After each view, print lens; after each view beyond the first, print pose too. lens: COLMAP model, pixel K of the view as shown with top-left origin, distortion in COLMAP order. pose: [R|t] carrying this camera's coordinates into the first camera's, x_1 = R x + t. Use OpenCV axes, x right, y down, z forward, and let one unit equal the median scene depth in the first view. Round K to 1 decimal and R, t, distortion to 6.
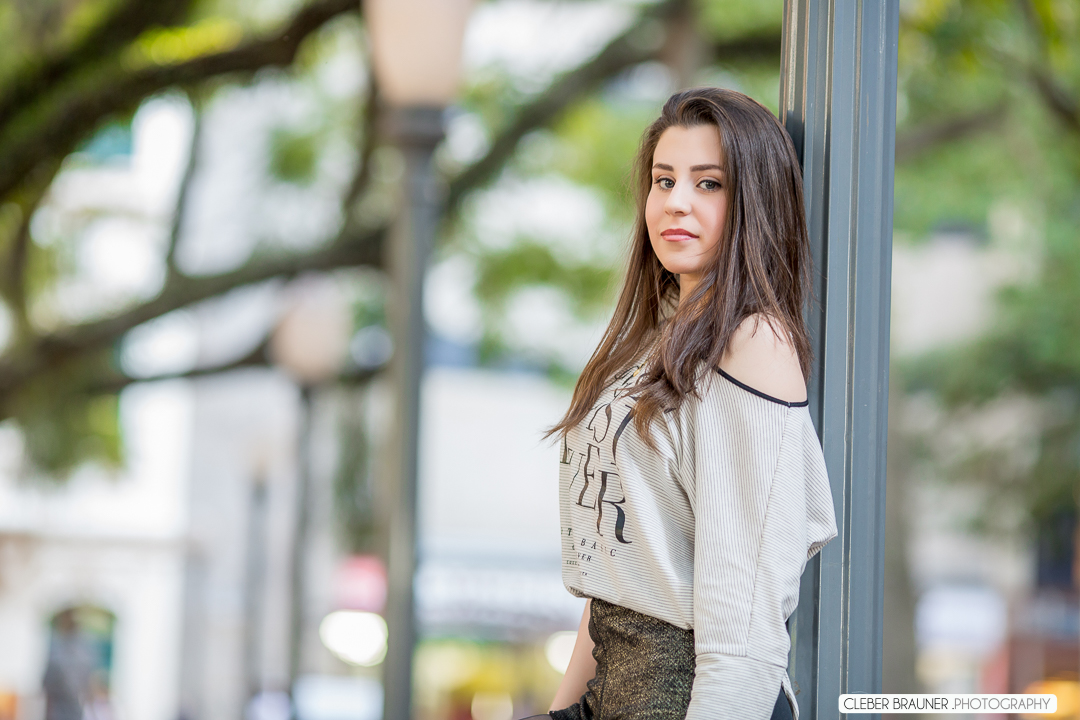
lens RADIAL K [[4182.3, 0, 540.0], [0, 4182.3, 360.0], [0, 0, 1]] dist [1.276397, 0.143815]
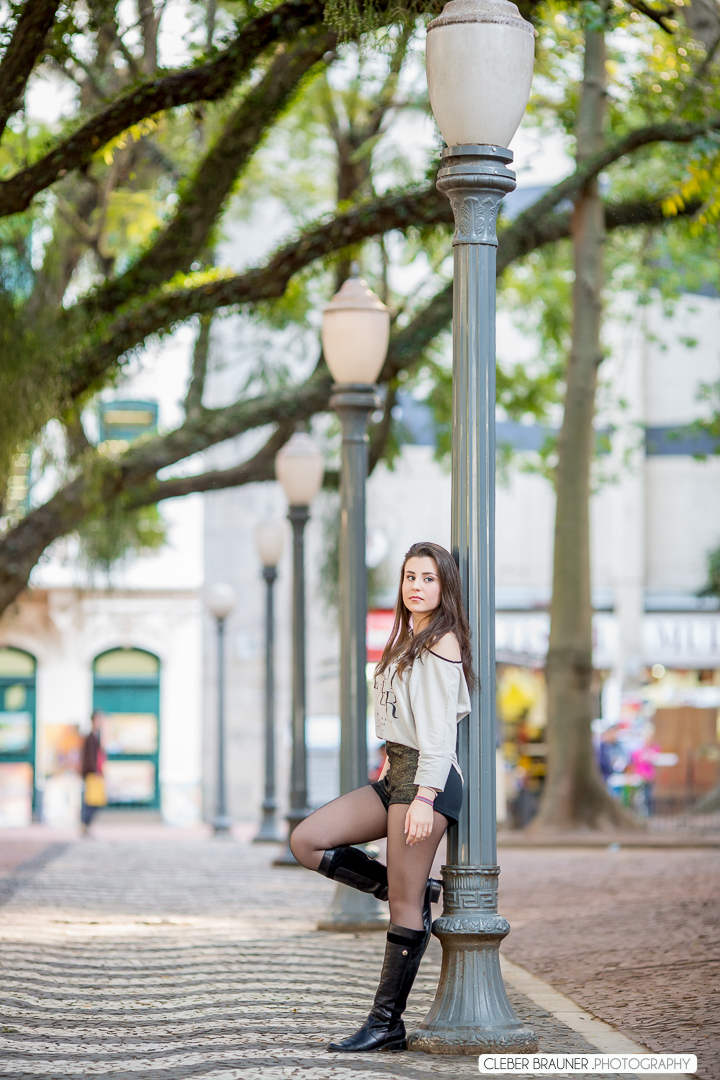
lens RADIAL K [[4279.2, 0, 360.0], [0, 4279.2, 540.0], [0, 0, 1]] dist [-0.026044, -0.044746]
pose [[0.998516, -0.031227, -0.044608, 0.119114], [0.033217, 0.998454, 0.044575, -0.189218], [0.043147, -0.045991, 0.998010, -1.713507]]
